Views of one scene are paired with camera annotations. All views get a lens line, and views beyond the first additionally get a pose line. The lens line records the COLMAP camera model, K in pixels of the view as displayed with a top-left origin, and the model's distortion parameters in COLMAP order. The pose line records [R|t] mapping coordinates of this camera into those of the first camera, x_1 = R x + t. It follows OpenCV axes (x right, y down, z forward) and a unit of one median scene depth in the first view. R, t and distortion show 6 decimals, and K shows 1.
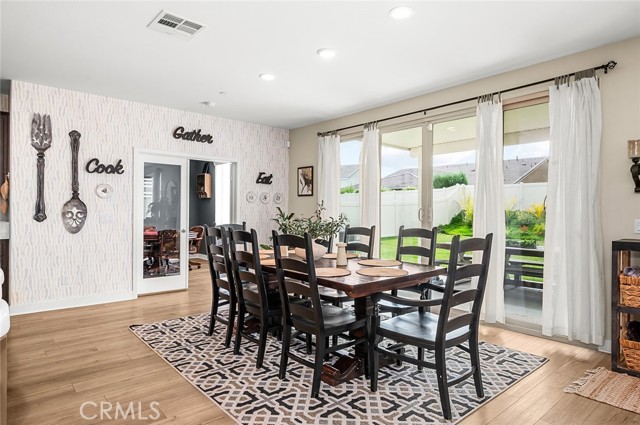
lens RADIAL K [[378.2, 0, 322.1], [0, 378.2, 211.7], [0, 0, 1]] dist [0.001598, 0.001088]
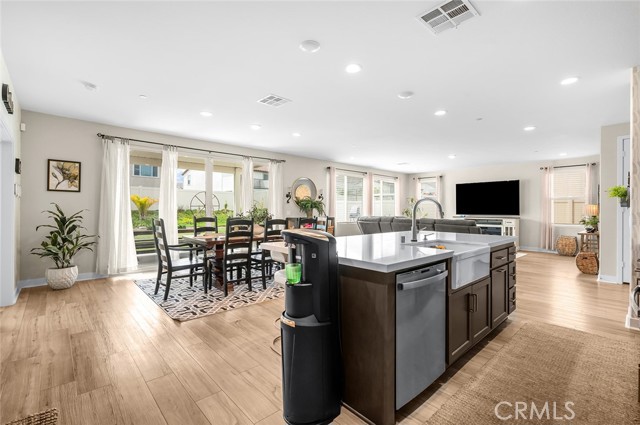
lens RADIAL K [[292.6, 0, 319.7], [0, 292.6, 210.0], [0, 0, 1]] dist [0.005479, 0.000365]
pose [[-0.024506, -0.000651, 0.999699, -1.086823], [-0.003371, 0.999994, 0.000569, 0.003030], [-0.999694, -0.003356, -0.024508, 0.519363]]
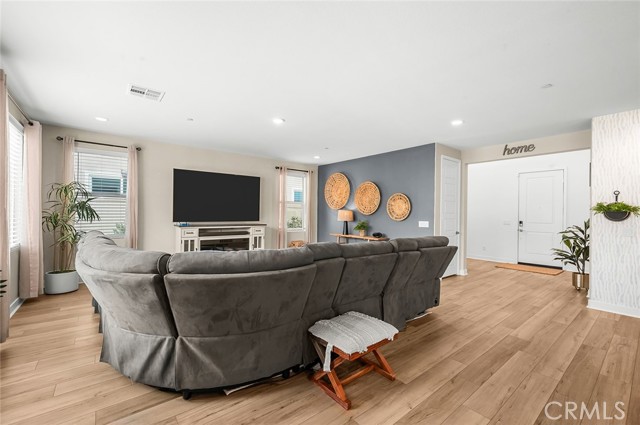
lens RADIAL K [[275.8, 0, 318.9], [0, 275.8, 215.7], [0, 0, 1]] dist [-0.001623, 0.000635]
pose [[-0.999001, -0.017582, 0.041092, 0.377789], [-0.017106, 0.999783, 0.011892, -0.015451], [-0.041292, 0.011177, -0.999085, 0.601961]]
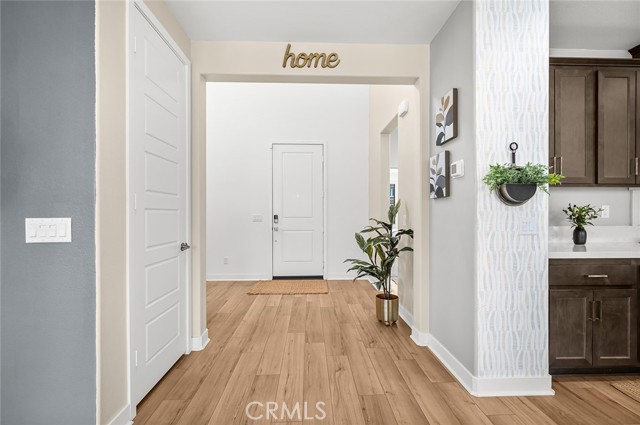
lens RADIAL K [[275.8, 0, 319.0], [0, 275.8, 213.3], [0, 0, 1]] dist [-0.001623, 0.000635]
pose [[-0.626972, -0.006729, -0.779013, 0.034179], [-0.005207, 0.999977, -0.004447, 0.009121], [0.779025, 0.001268, -0.626992, -0.174187]]
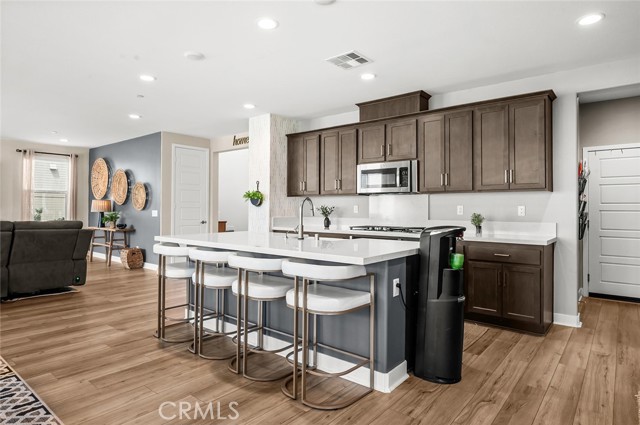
lens RADIAL K [[378.2, 0, 330.2], [0, 378.2, 203.2], [0, 0, 1]] dist [0.001598, 0.001088]
pose [[-0.985073, -0.010599, -0.171811, -0.442207], [-0.008731, 0.999894, -0.011625, -0.003524], [0.171916, -0.009951, -0.985061, 1.078215]]
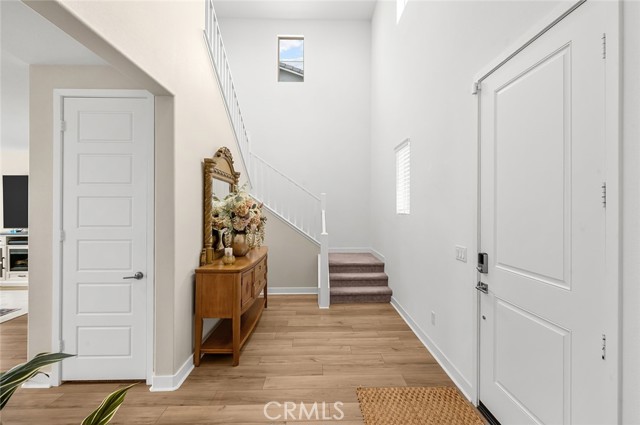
lens RADIAL K [[275.8, 0, 322.5], [0, 275.8, 212.1], [0, 0, 1]] dist [-0.001623, 0.000635]
pose [[-0.780086, -0.009406, 0.625602, -0.719033], [-0.005893, 0.999953, 0.007686, -0.049779], [-0.625645, 0.002309, -0.780105, -0.464737]]
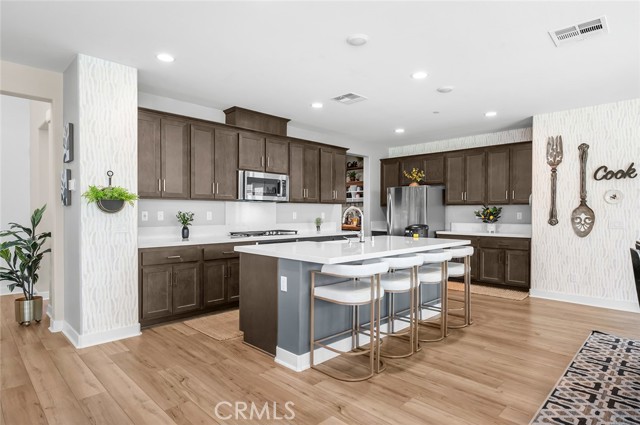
lens RADIAL K [[355.4, 0, 317.8], [0, 355.4, 216.1], [0, 0, 1]] dist [0.001249, -0.002248]
pose [[0.071592, 0.005121, -0.997421, 0.318224], [-0.004953, 0.999976, 0.004779, -0.004756], [0.997422, 0.004598, 0.071616, 0.161131]]
